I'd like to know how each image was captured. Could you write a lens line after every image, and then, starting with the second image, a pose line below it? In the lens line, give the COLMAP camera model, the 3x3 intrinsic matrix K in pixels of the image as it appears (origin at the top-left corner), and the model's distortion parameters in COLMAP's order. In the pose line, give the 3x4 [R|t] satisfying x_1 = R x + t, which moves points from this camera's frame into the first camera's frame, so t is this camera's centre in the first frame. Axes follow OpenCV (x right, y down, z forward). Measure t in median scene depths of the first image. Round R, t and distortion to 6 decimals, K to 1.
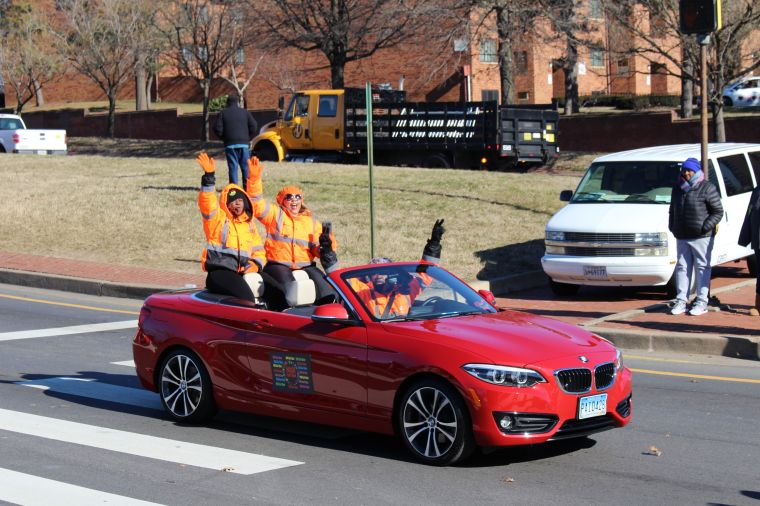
lens RADIAL K [[1809.0, 0, 369.3], [0, 1809.0, 263.2], [0, 0, 1]] dist [0.033223, 0.000000]
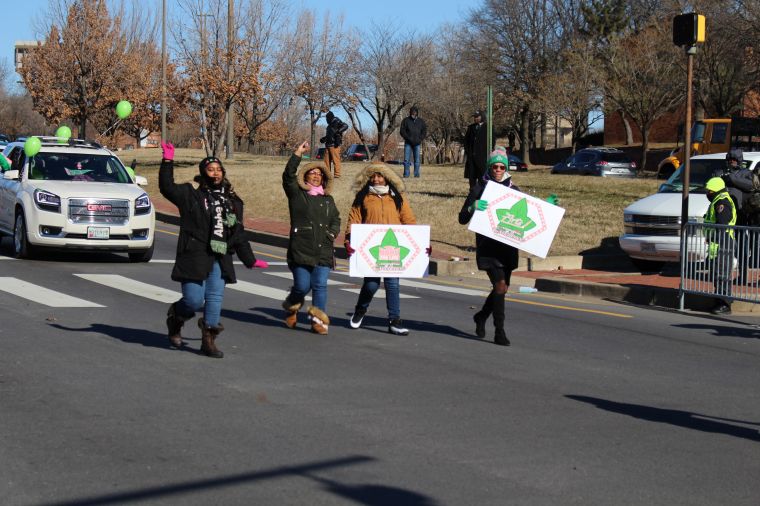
lens RADIAL K [[1809.0, 0, 373.3], [0, 1809.0, 260.0], [0, 0, 1]] dist [0.033223, 0.000000]
pose [[0.924763, 0.059181, -0.375915, 0.200863], [-0.070892, 0.997333, -0.017384, 0.022828], [0.373883, 0.042726, 0.926491, -0.081585]]
